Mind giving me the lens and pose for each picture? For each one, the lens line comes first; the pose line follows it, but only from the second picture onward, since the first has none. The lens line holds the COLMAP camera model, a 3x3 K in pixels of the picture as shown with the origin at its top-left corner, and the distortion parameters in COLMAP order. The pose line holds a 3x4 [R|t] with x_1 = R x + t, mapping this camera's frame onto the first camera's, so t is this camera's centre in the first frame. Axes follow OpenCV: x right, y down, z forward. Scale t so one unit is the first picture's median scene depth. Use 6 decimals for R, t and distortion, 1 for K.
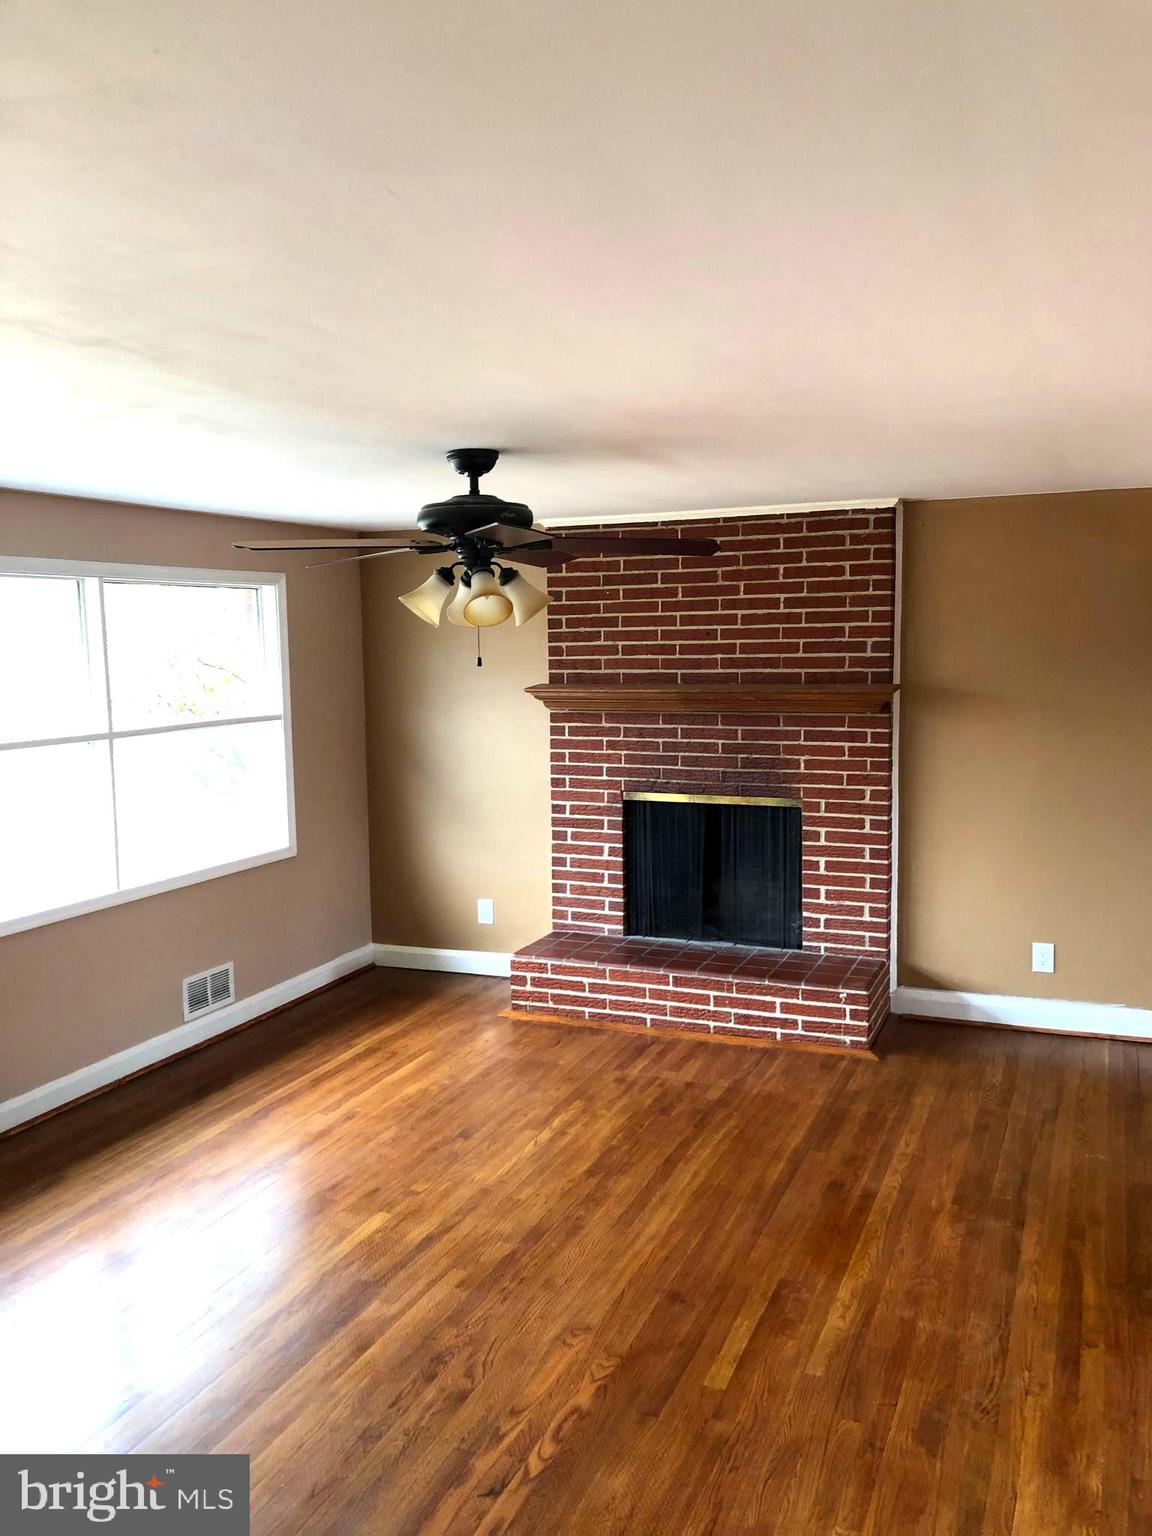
lens RADIAL K [[1254.6, 0, 578.5], [0, 1254.6, 755.0], [0, 0, 1]] dist [0.075175, -0.091262]
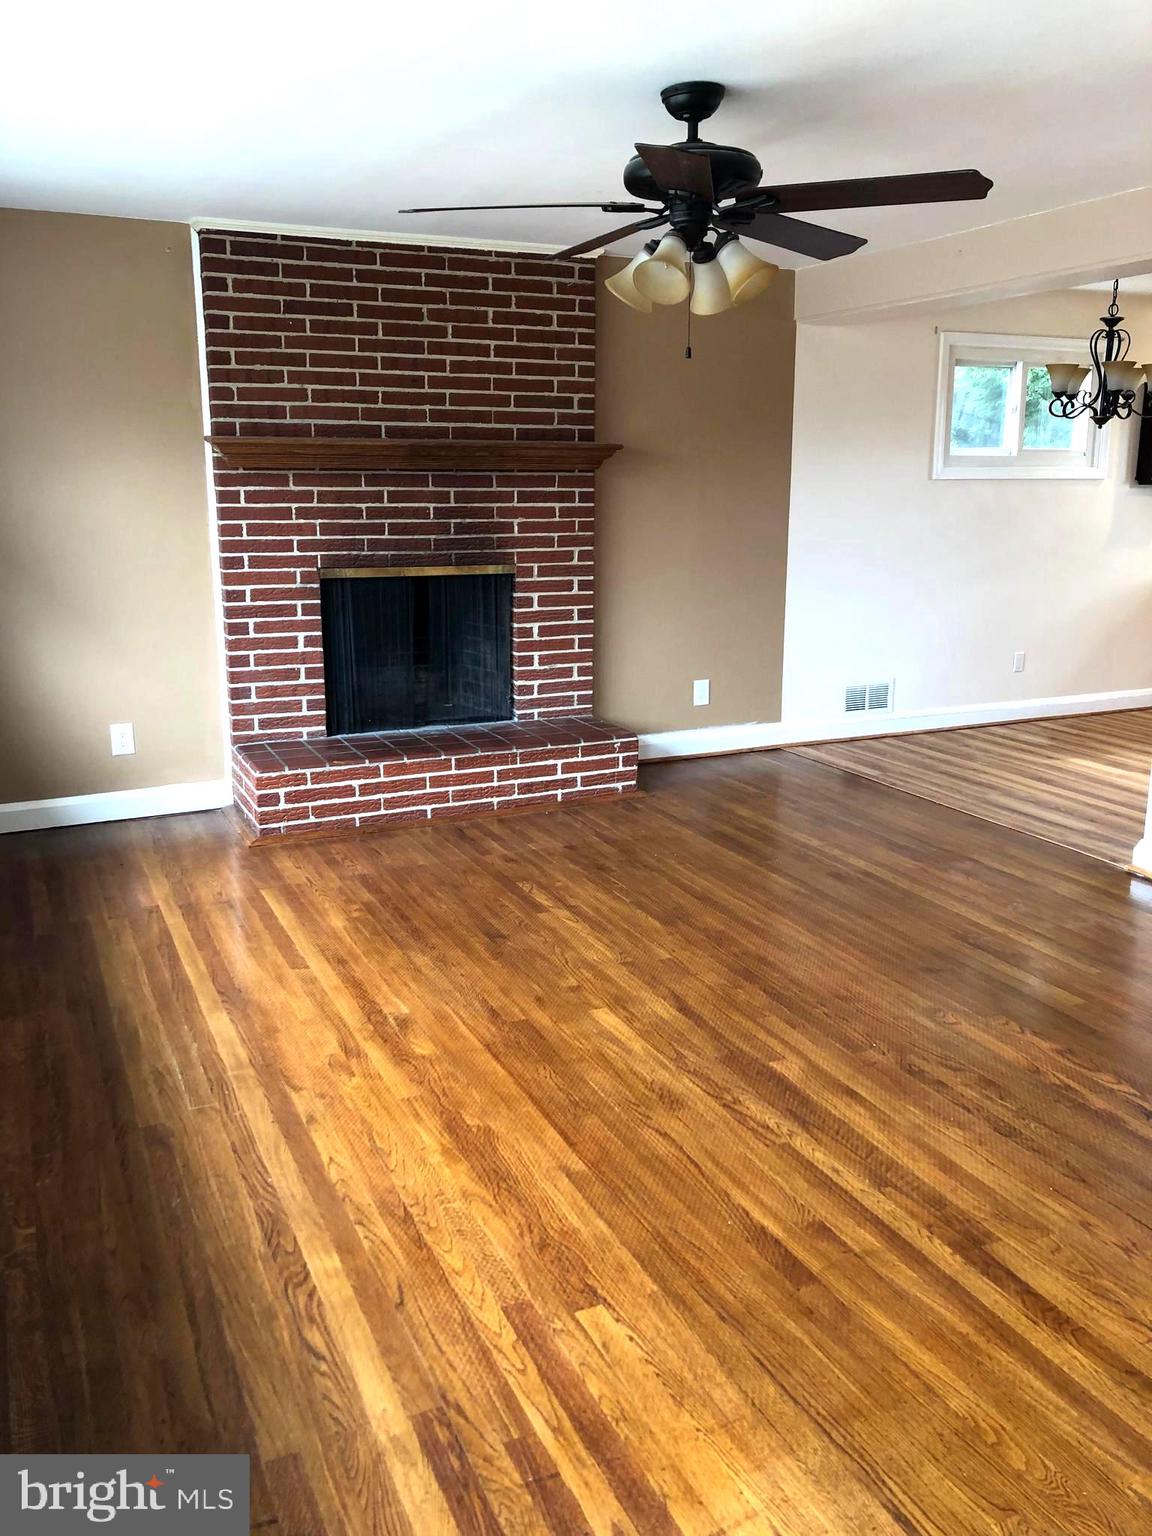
lens RADIAL K [[1254.6, 0, 572.9], [0, 1254.6, 769.9], [0, 0, 1]] dist [0.075175, -0.091262]
pose [[0.675369, -0.153152, 0.721402, -0.523267], [0.059325, 0.986311, 0.153853, 0.045378], [-0.735090, -0.061110, 0.675210, 0.302113]]
